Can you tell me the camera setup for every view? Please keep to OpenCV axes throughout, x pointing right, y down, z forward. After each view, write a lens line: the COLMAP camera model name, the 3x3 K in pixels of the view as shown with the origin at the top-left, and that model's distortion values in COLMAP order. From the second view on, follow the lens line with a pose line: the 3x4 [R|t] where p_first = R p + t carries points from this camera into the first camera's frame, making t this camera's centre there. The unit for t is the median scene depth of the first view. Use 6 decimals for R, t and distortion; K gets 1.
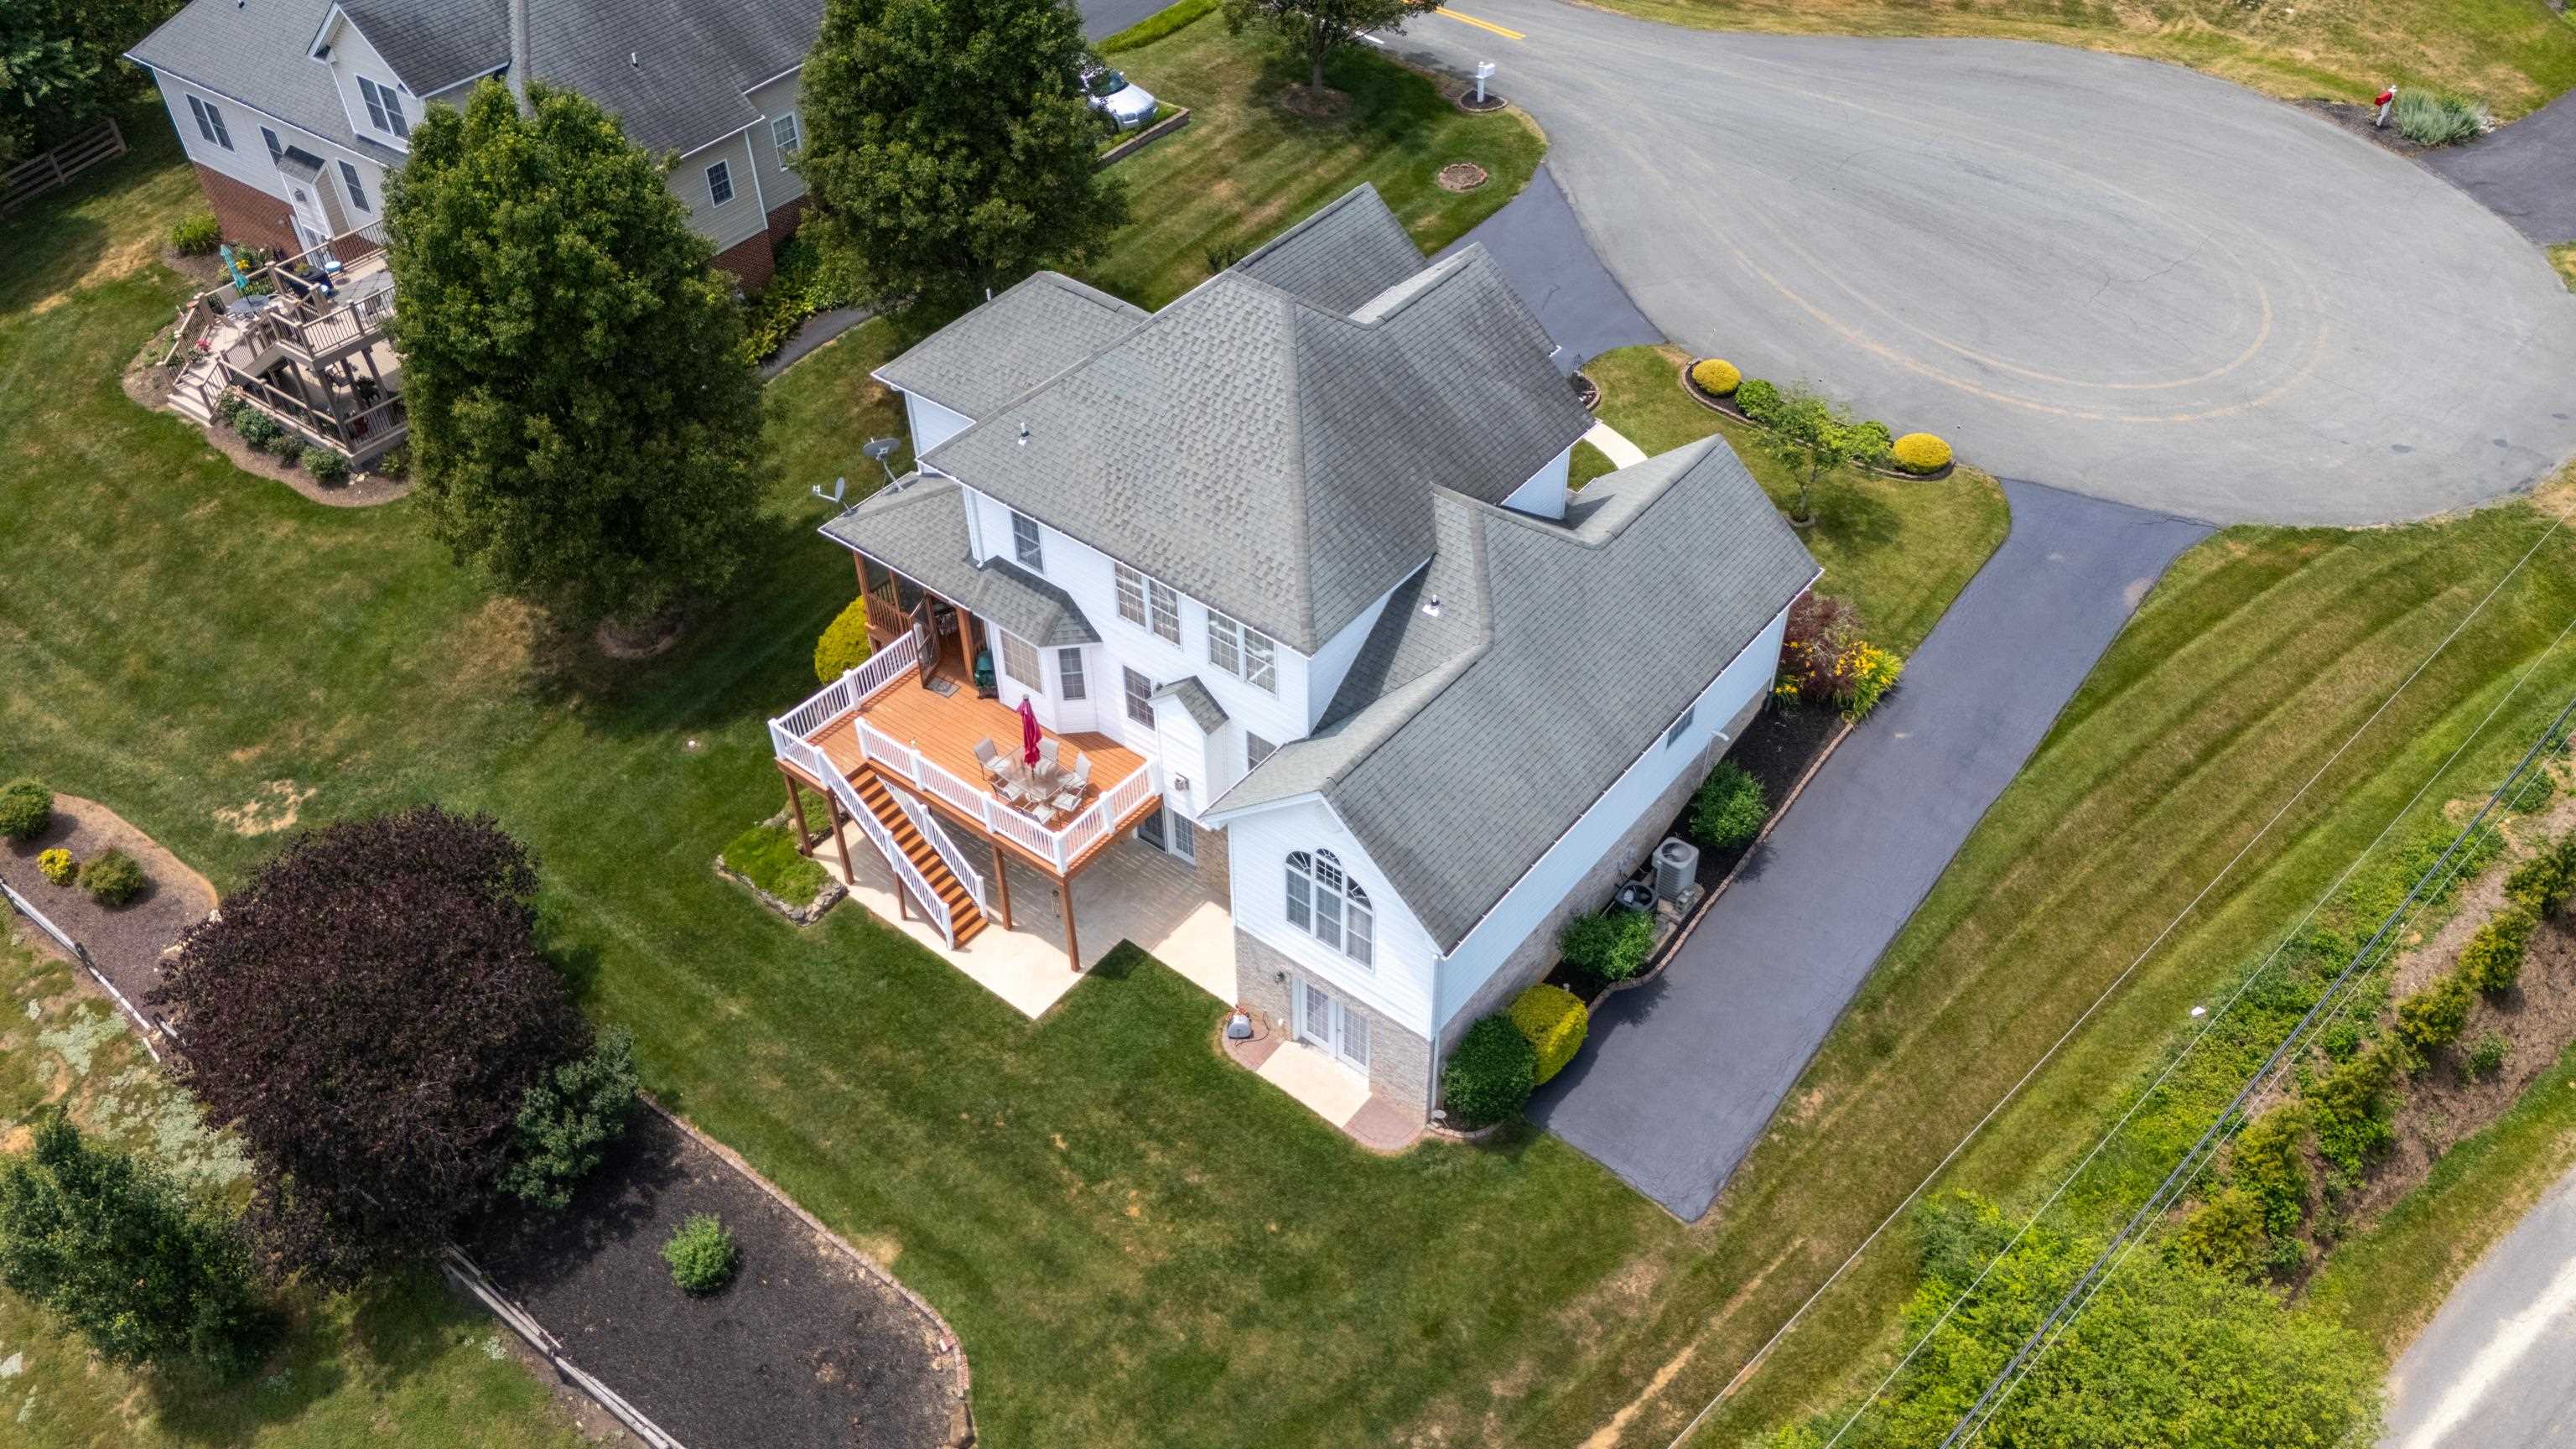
lens RADIAL K [[1919.6, 0, 1290.1], [0, 1919.6, 721.7], [0, 0, 1]] dist [0.064792, -0.069986]
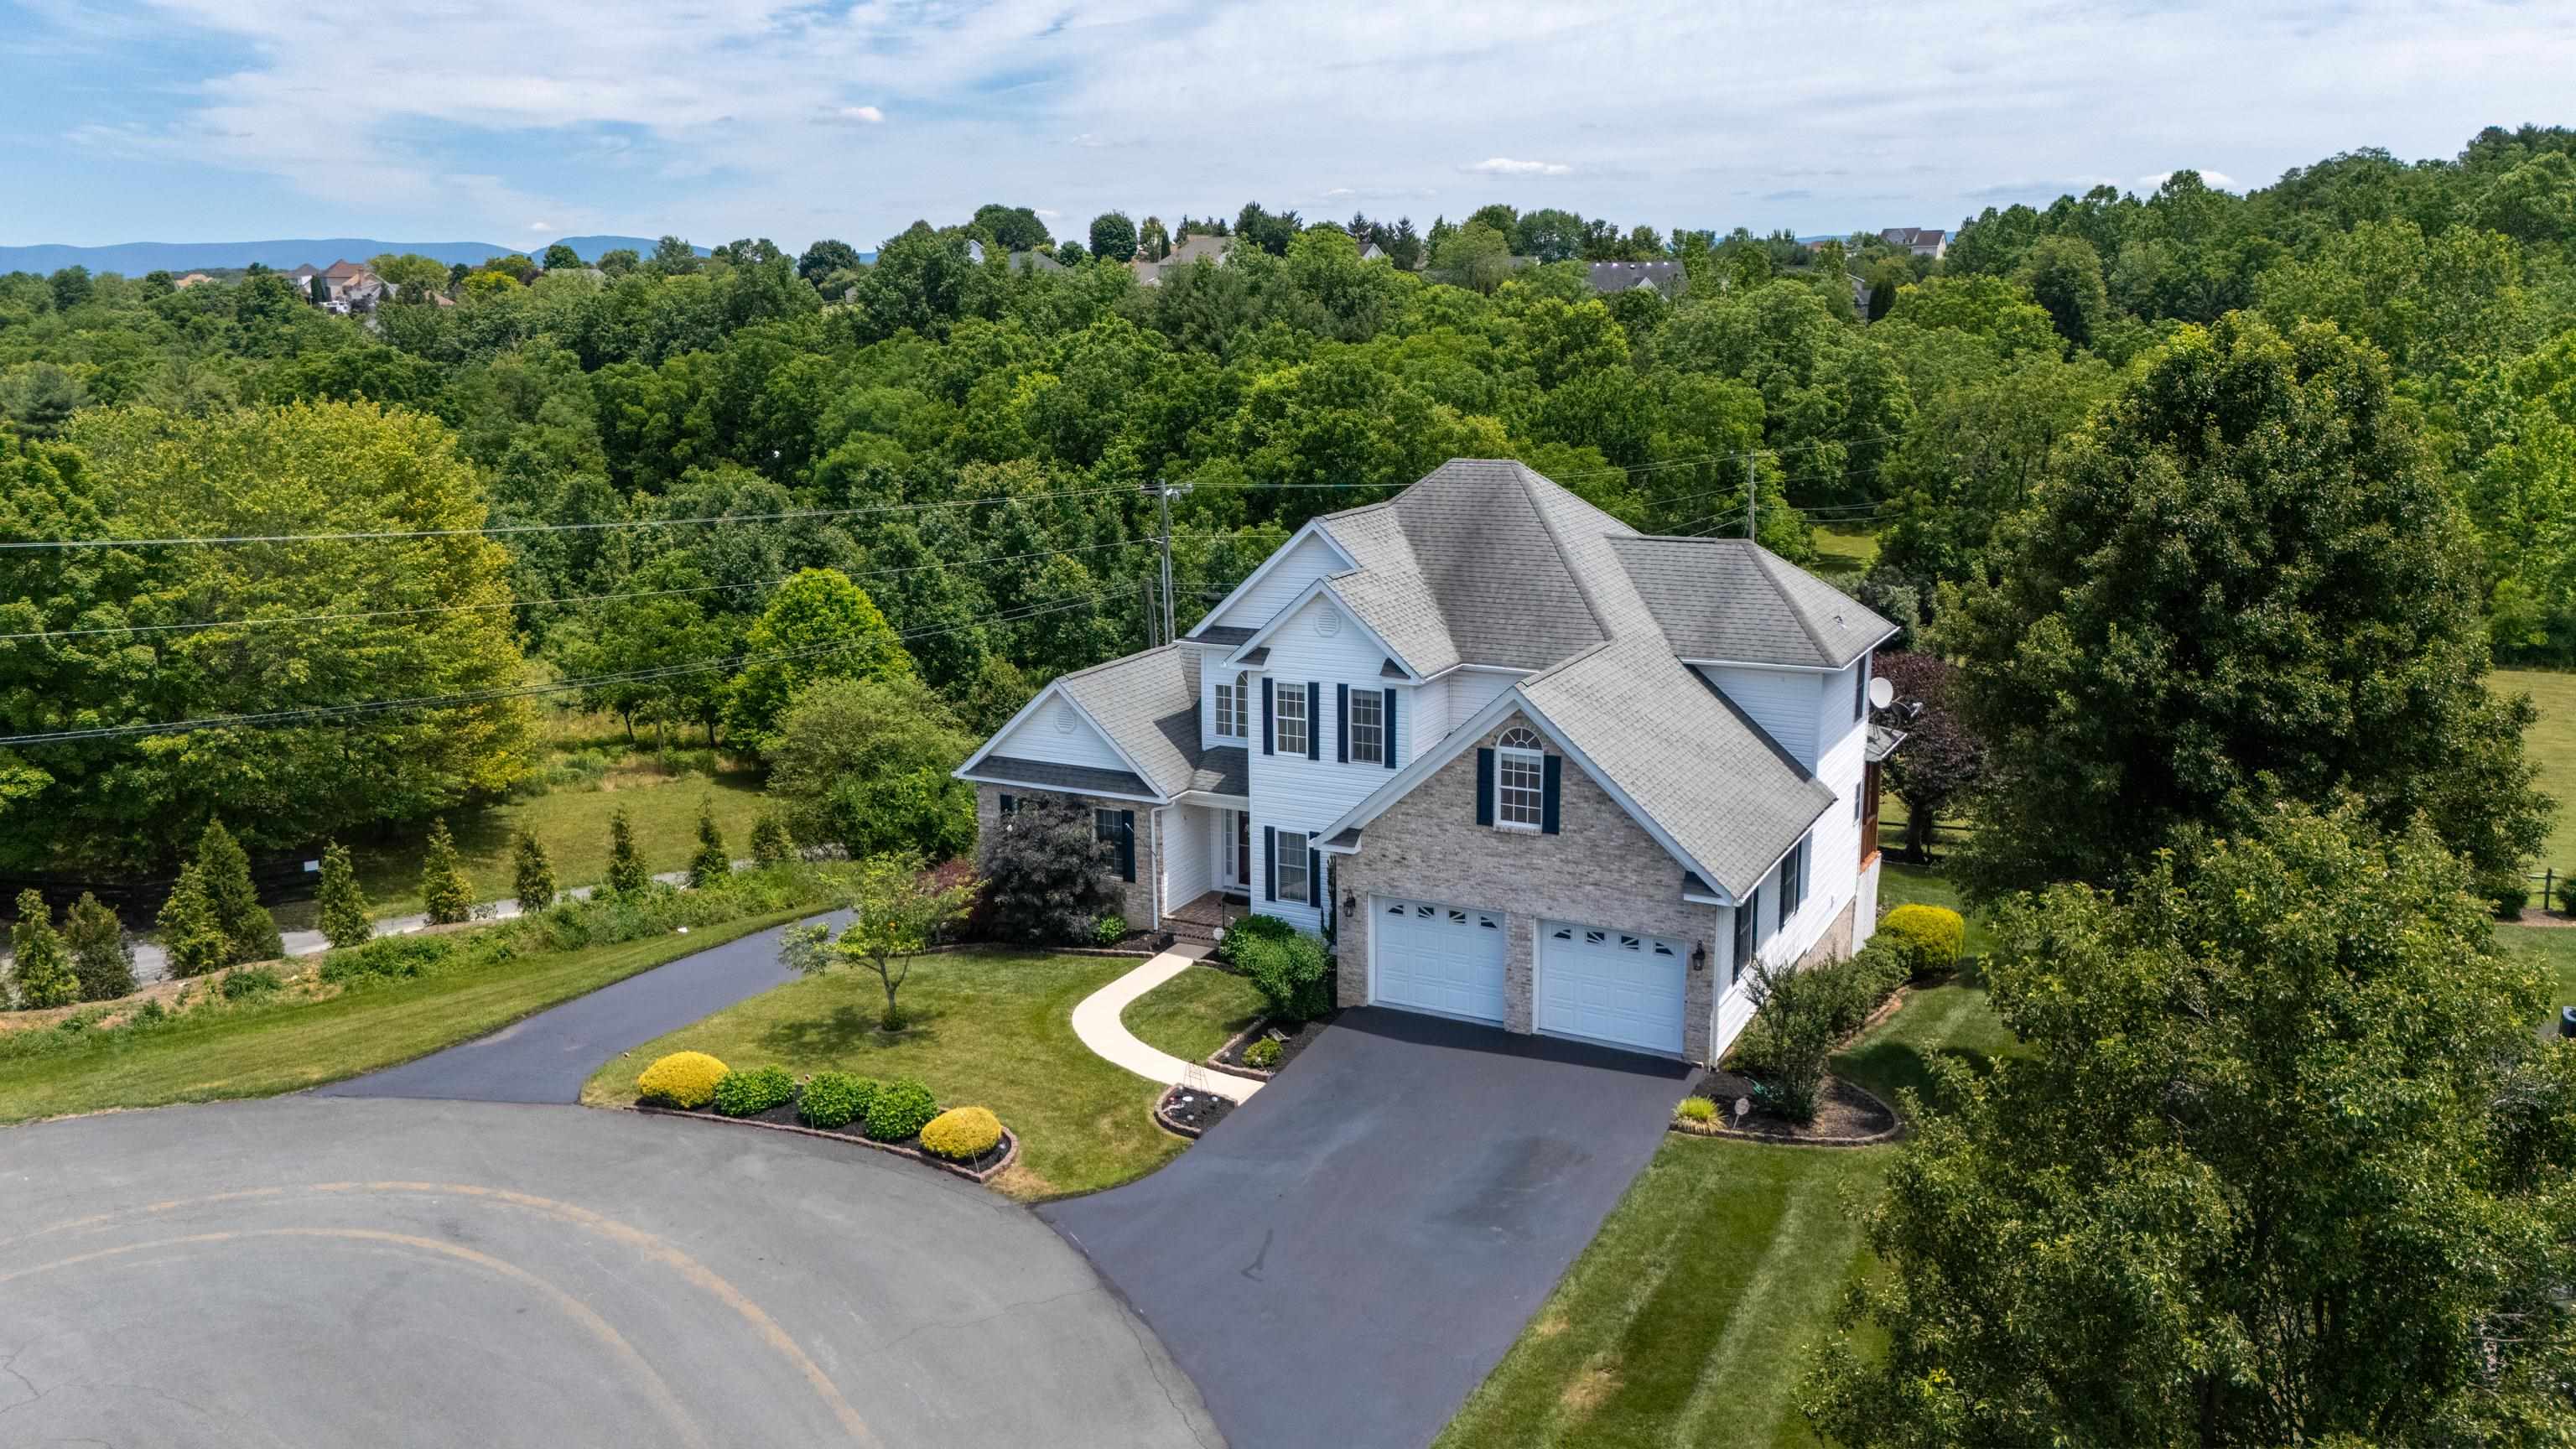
lens RADIAL K [[1901.1, 0, 1288.0], [0, 1901.1, 724.5], [0, 0, 1]] dist [0.068452, -0.068193]
pose [[-0.982814, 0.062814, -0.173585, 0.283007], [-0.104145, 0.587722, 0.802332, -0.946157], [0.152417, 0.806621, -0.571080, 1.617641]]
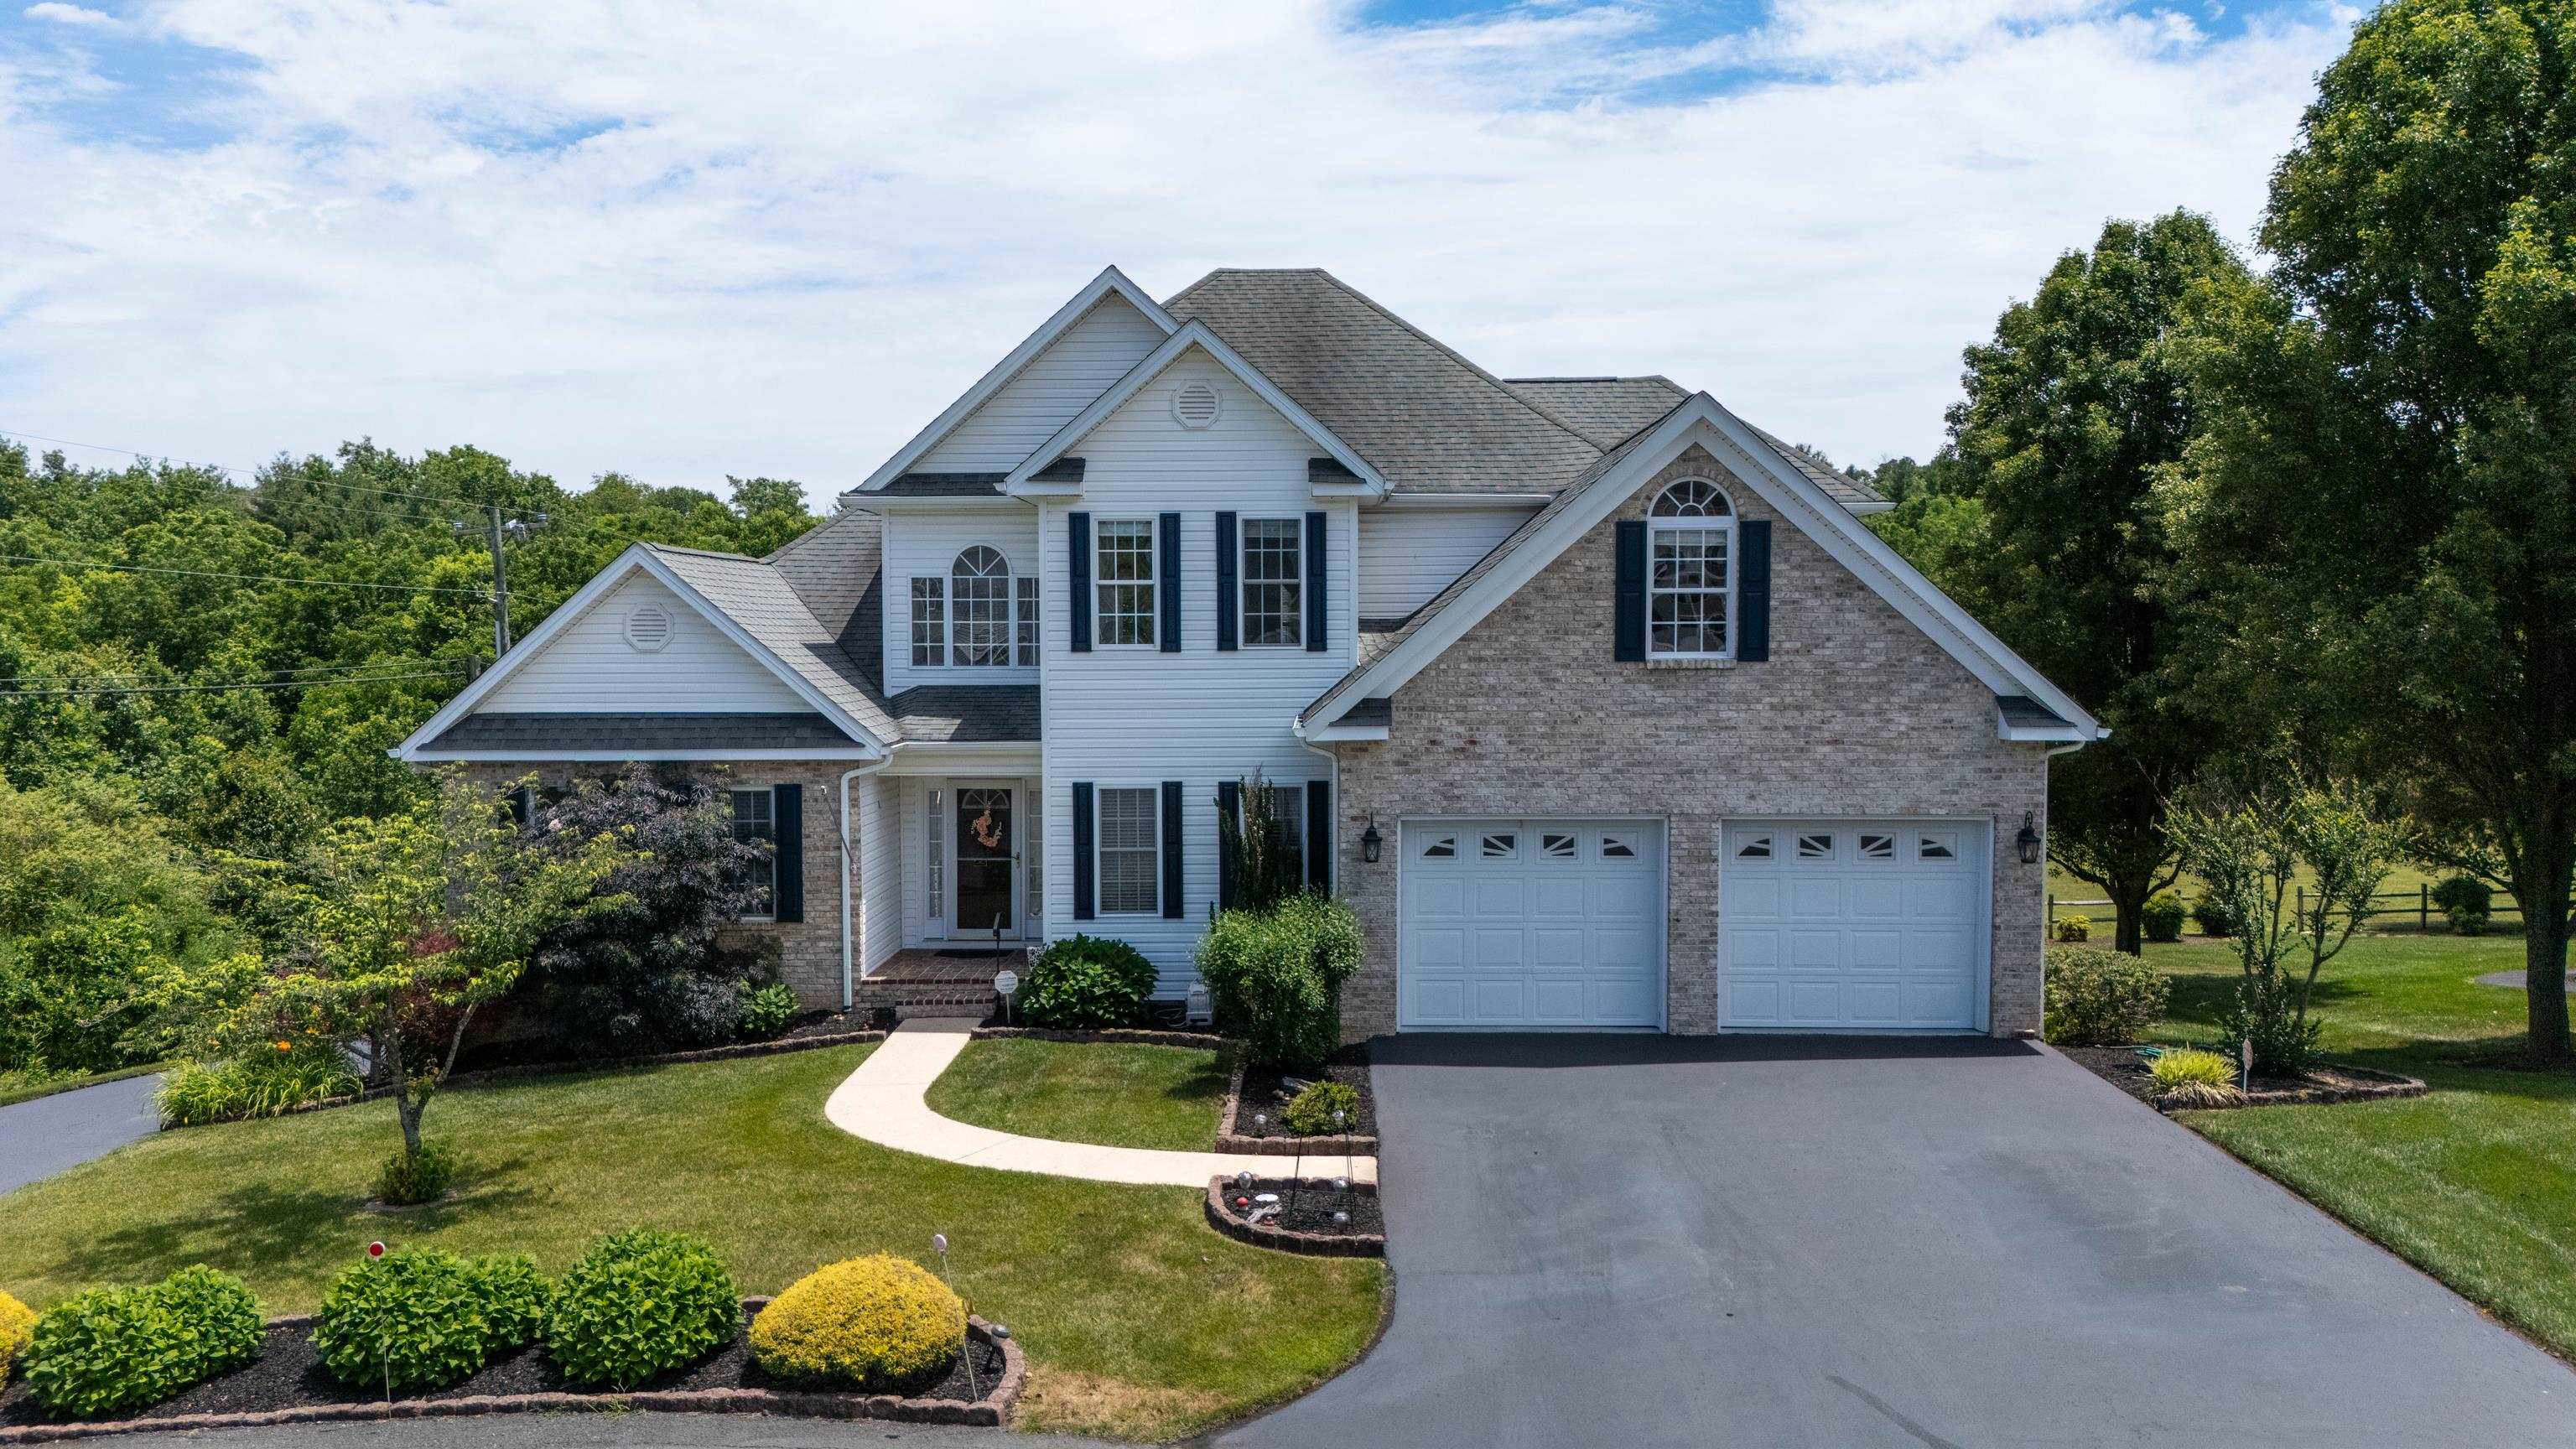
lens RADIAL K [[1904.5, 0, 1289.9], [0, 1904.5, 752.6], [0, 0, 1]] dist [0.067126, -0.056178]
pose [[-0.795296, 0.055908, -0.603637, 0.408684], [-0.393359, 0.710064, 0.584019, -0.491327], [0.461272, 0.701915, -0.542719, 1.425582]]
